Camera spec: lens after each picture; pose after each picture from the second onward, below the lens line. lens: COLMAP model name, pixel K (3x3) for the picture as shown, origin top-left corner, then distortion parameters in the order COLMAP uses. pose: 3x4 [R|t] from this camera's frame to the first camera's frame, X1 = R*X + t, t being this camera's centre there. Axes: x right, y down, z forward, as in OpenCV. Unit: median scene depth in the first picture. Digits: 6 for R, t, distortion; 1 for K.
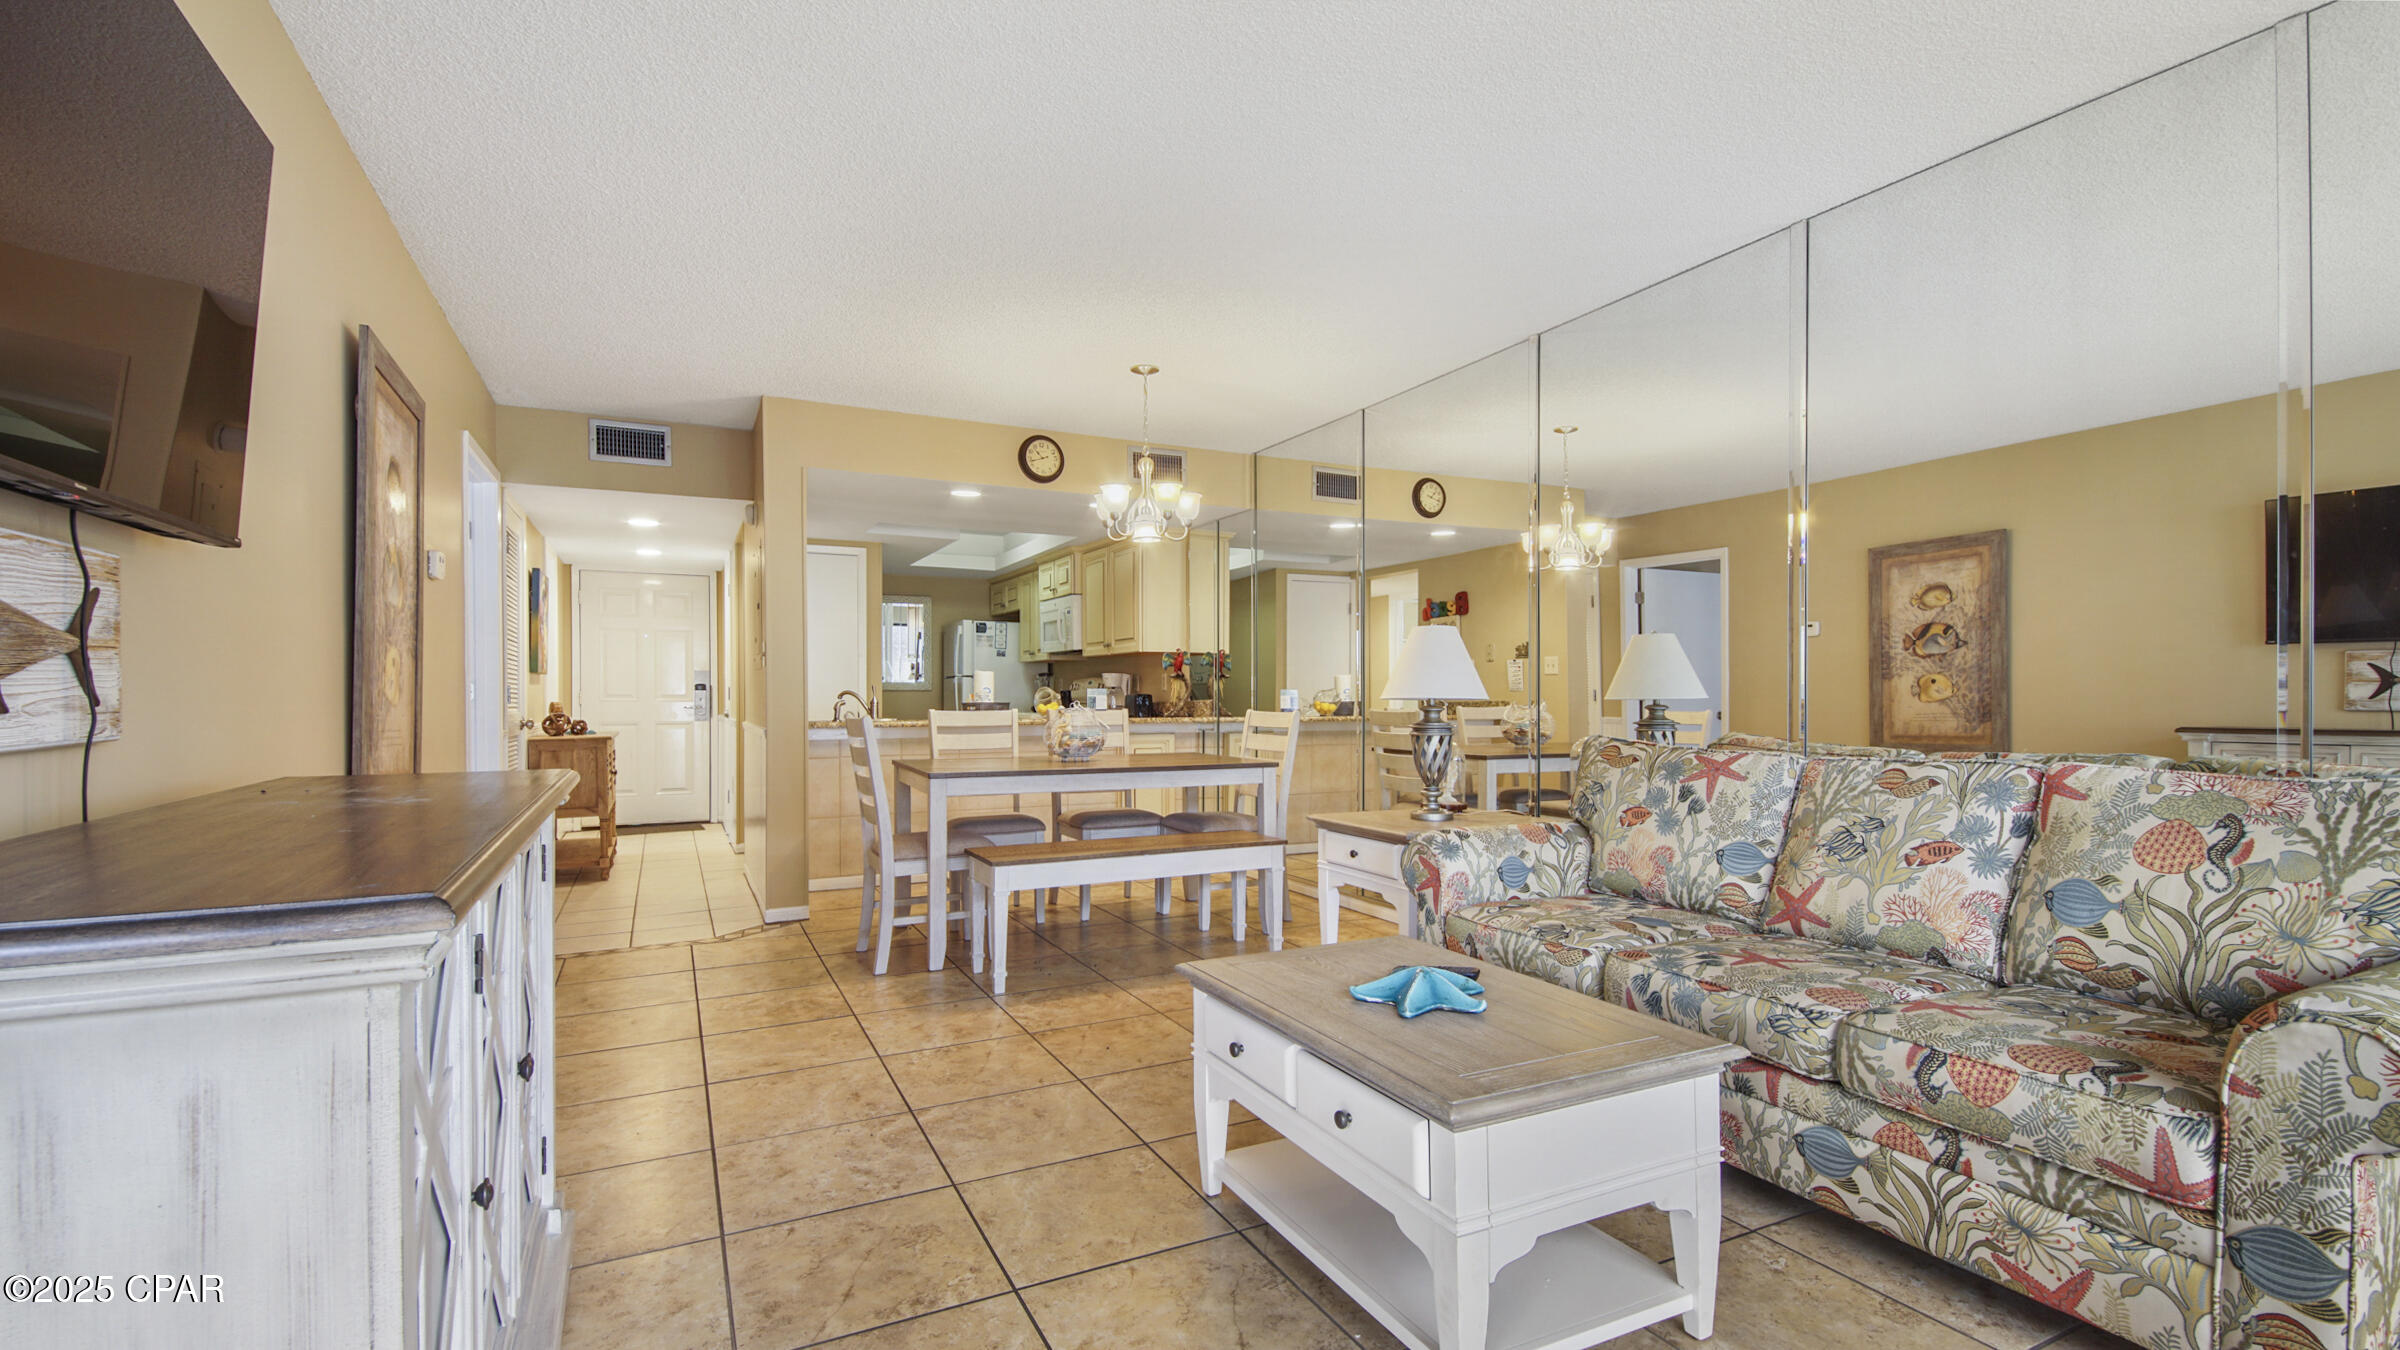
lens RADIAL K [[1066.3, 0, 1196.4], [0, 1066.3, 679.7], [0, 0, 1]] dist [0.000621, 0.000009]
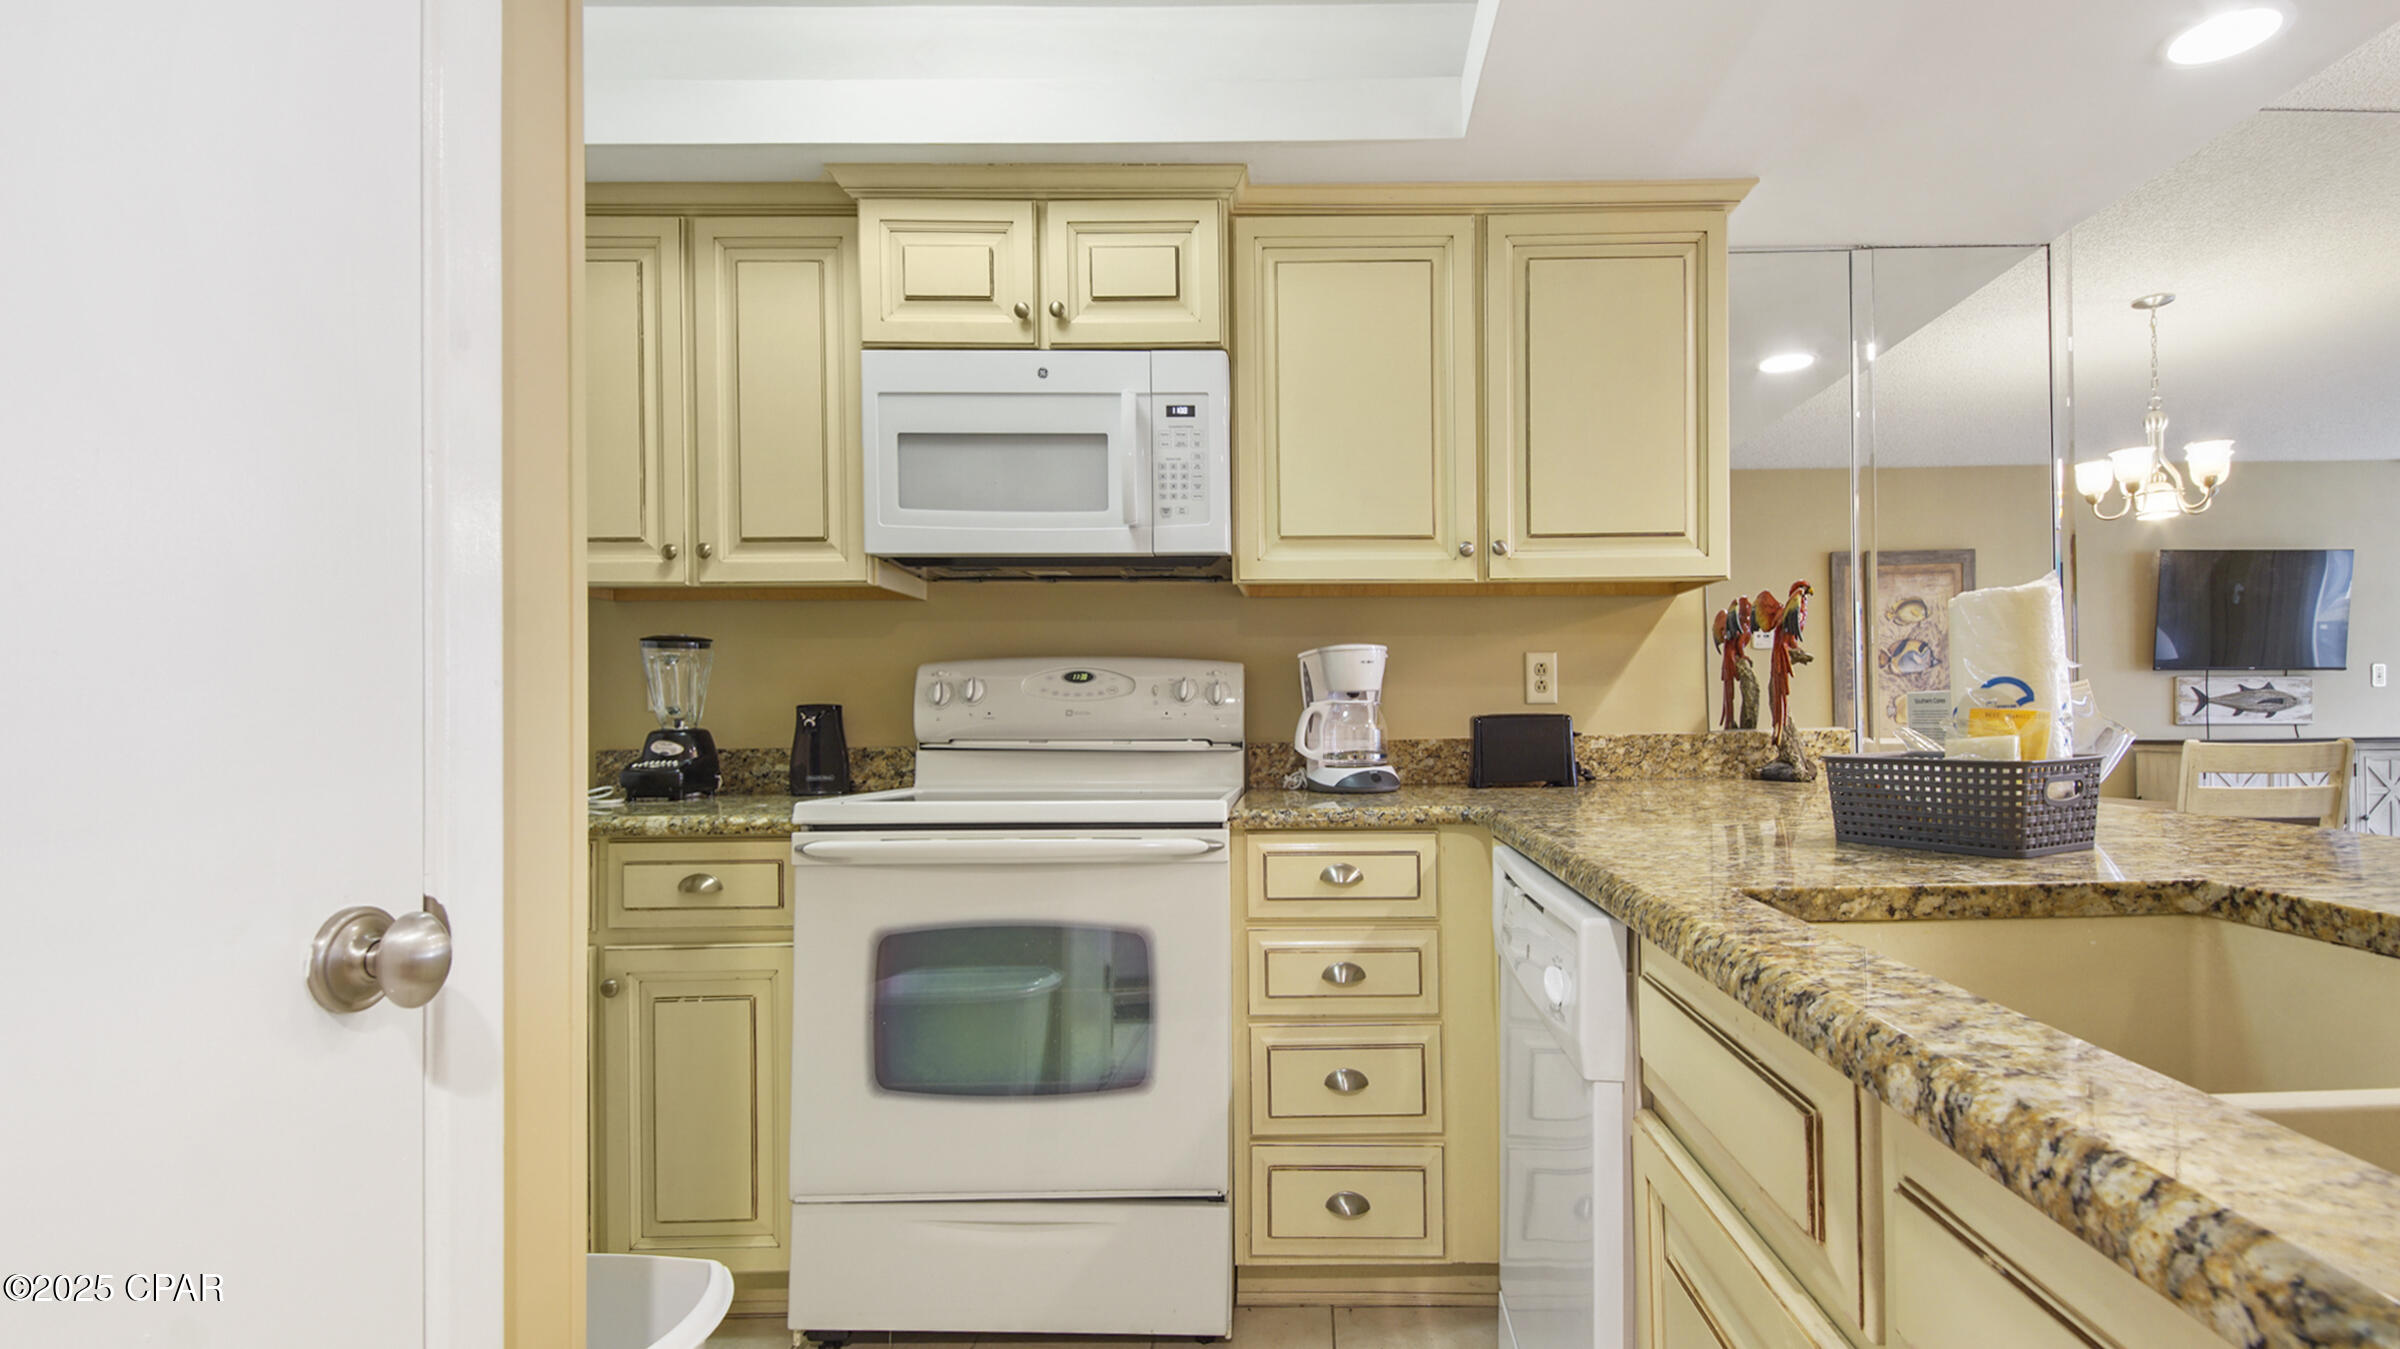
lens RADIAL K [[1066.3, 0, 1203.1], [0, 1066.3, 680.4], [0, 0, 1]] dist [0.000621, 0.000009]
pose [[0.441538, 0.012781, 0.897152, -0.437129], [-0.000920, 0.999904, -0.013792, -0.003255], [-0.897242, 0.005264, 0.441507, 1.158501]]
